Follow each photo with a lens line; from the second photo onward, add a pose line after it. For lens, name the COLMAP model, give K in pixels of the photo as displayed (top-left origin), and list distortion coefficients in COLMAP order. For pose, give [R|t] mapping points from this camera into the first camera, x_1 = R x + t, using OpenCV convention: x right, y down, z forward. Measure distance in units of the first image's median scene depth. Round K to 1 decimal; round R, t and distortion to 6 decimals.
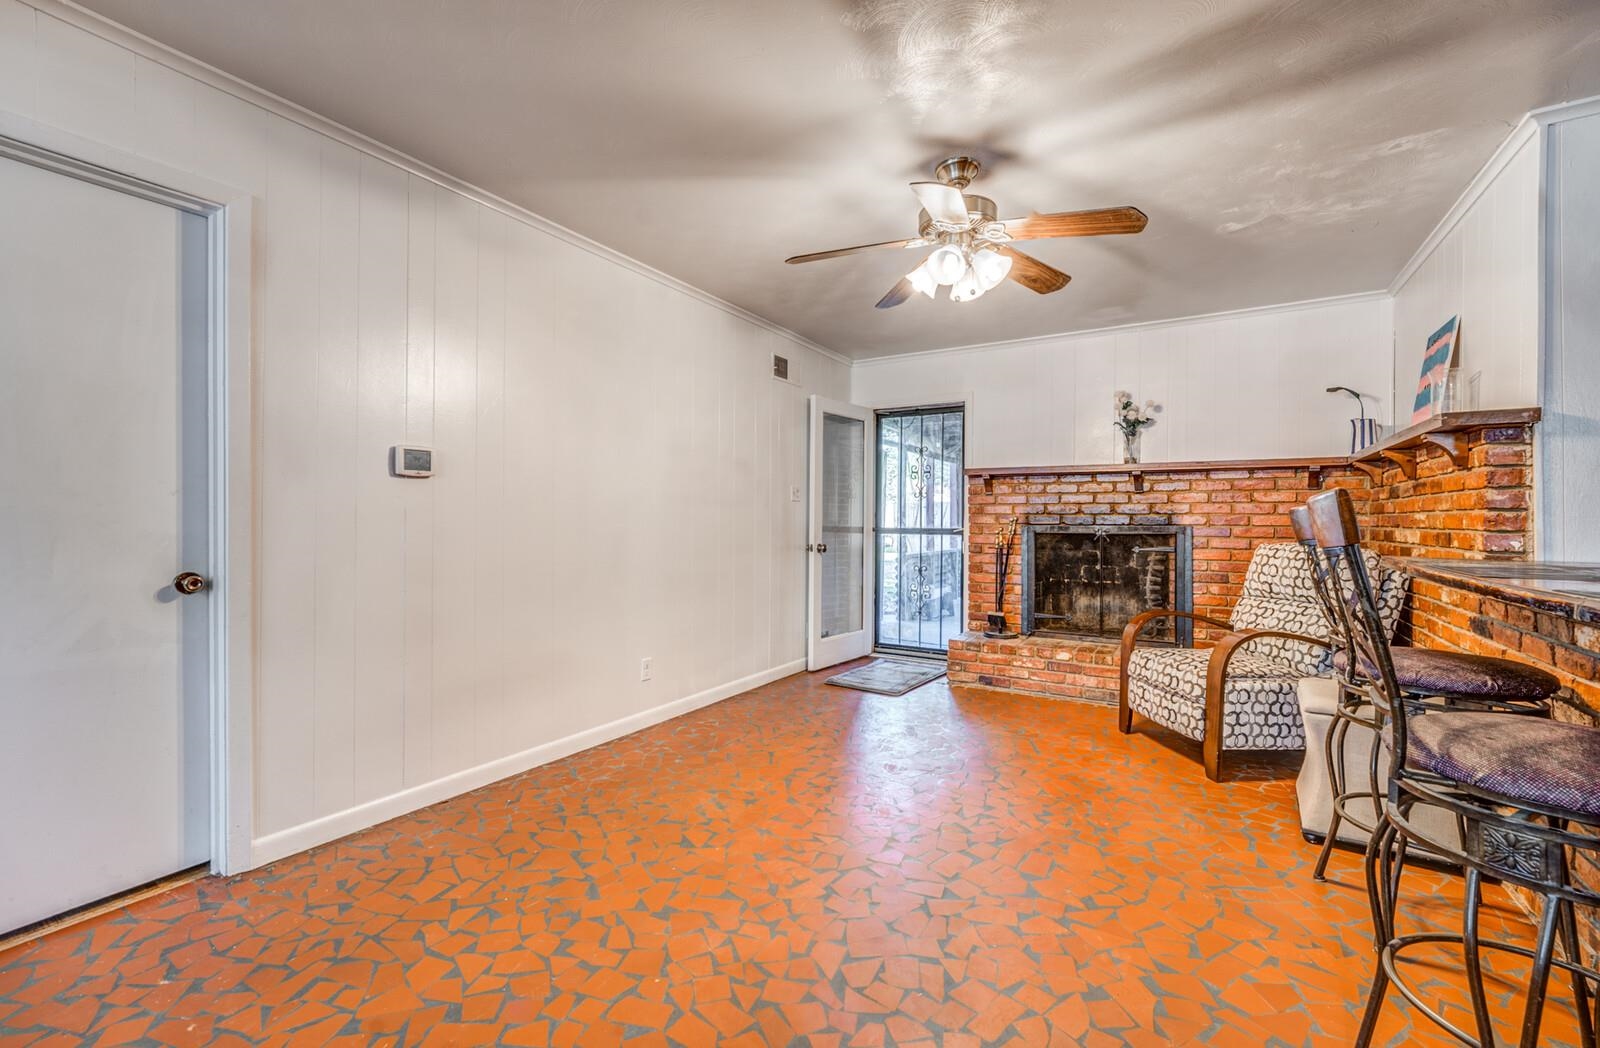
lens RADIAL K [[671.6, 0, 793.6], [0, 671.6, 519.8], [0, 0, 1]] dist [-0.006609, -0.000118]
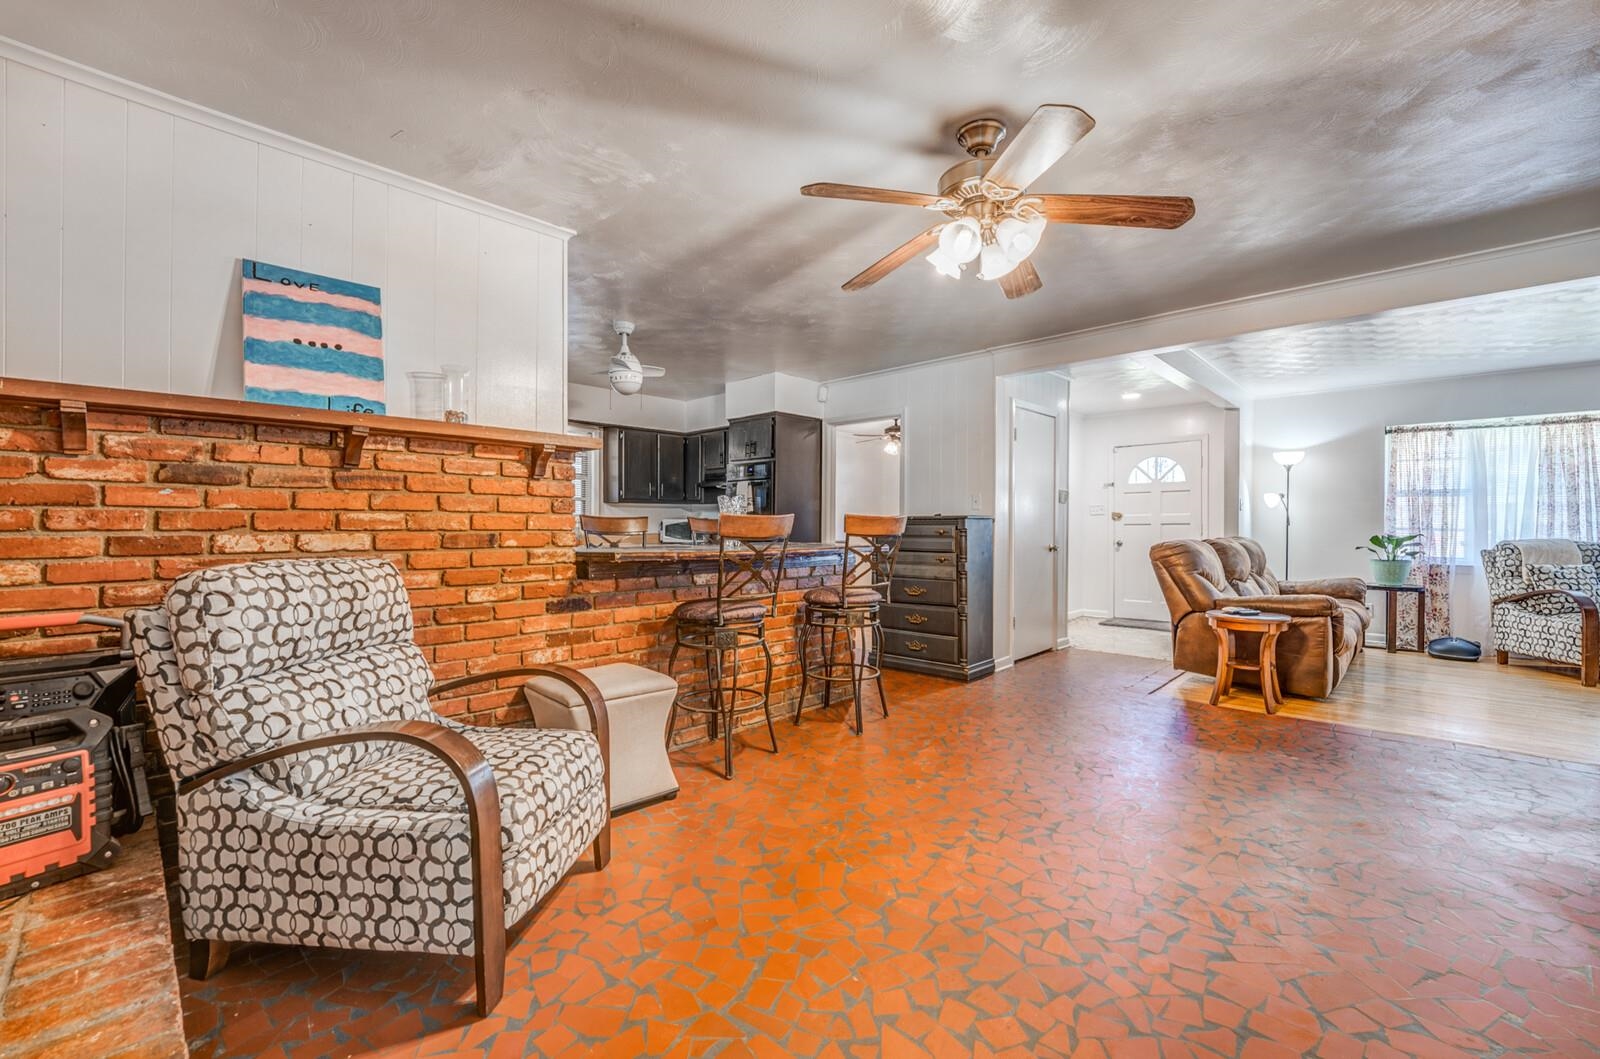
lens RADIAL K [[653.7, 0, 795.8], [0, 653.7, 531.0], [0, 0, 1]] dist [-0.012576, 0.001442]
pose [[-0.976730, -0.007478, 0.214340, 0.175327], [-0.005924, 0.999951, 0.007890, 0.002158], [-0.214389, 0.006436, -0.976727, 1.125588]]
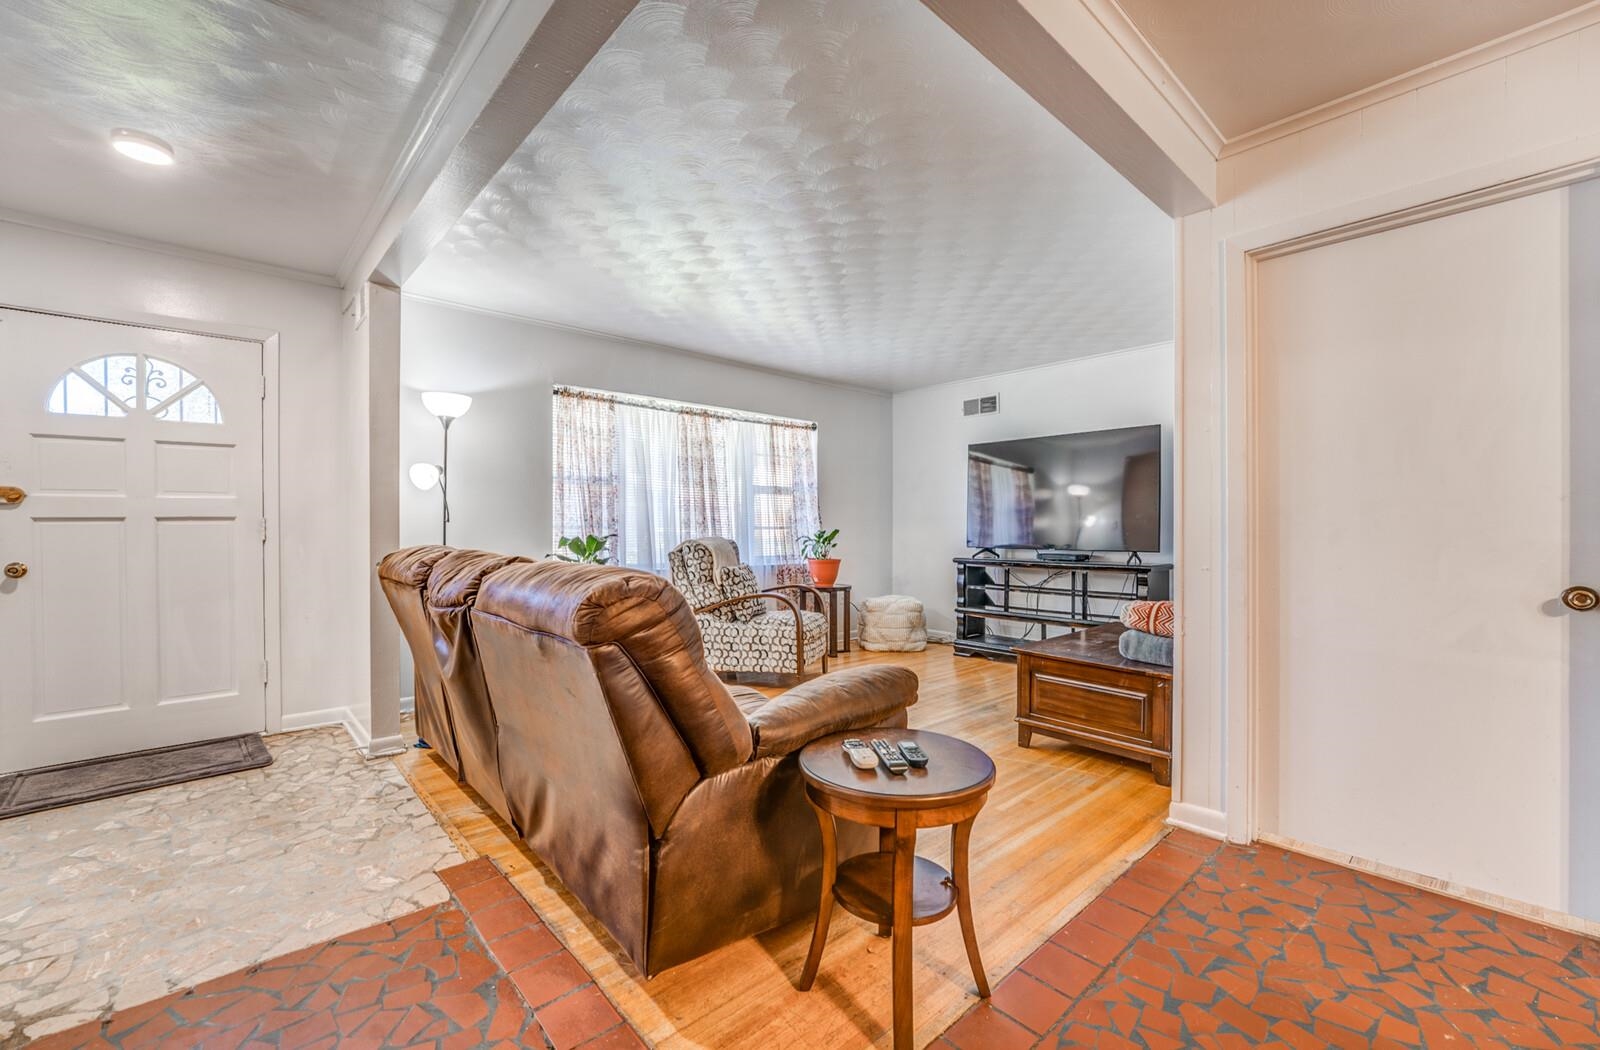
lens RADIAL K [[653.7, 0, 791.5], [0, 653.7, 531.7], [0, 0, 1]] dist [-0.012576, 0.001442]
pose [[-0.281444, 0.005642, -0.959561, 0.093262], [-0.001670, 0.999978, 0.006370, 0.001123], [0.959576, 0.003395, -0.281428, 0.104971]]
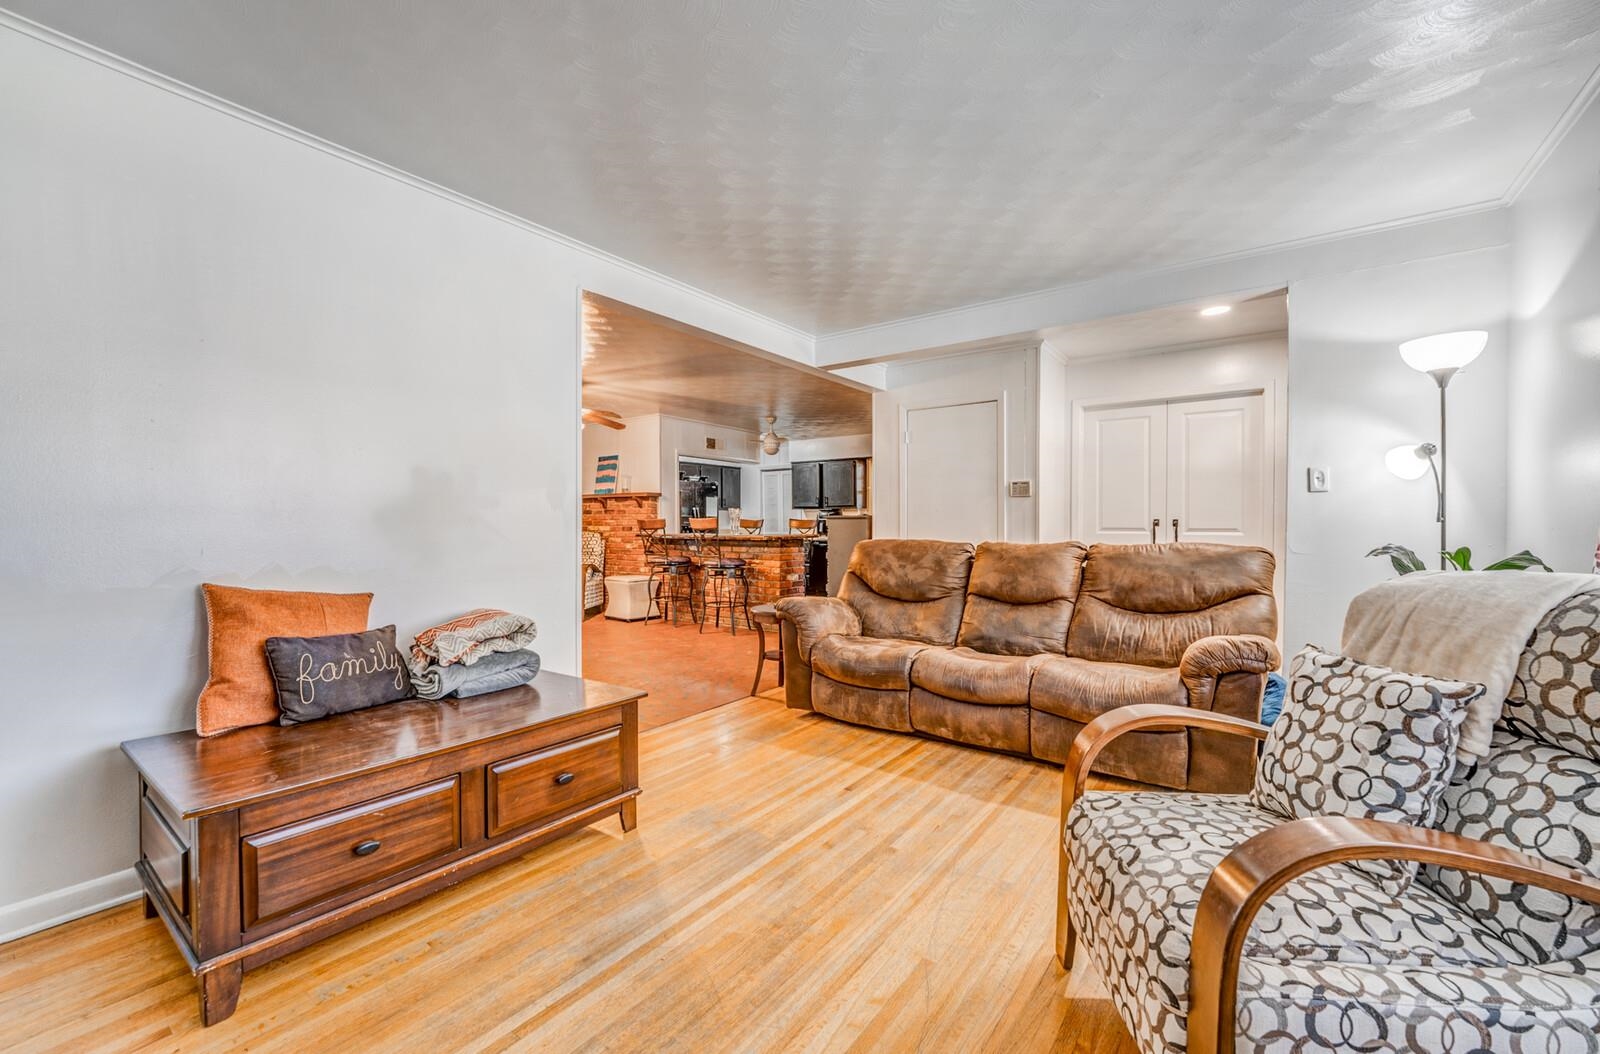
lens RADIAL K [[653.7, 0, 802.1], [0, 653.7, 527.6], [0, 0, 1]] dist [-0.012576, 0.001442]
pose [[0.072246, -0.010513, 0.997331, -1.253969], [-0.000765, 0.999944, 0.010596, -0.006066], [-0.997387, -0.001529, 0.072233, -0.034498]]
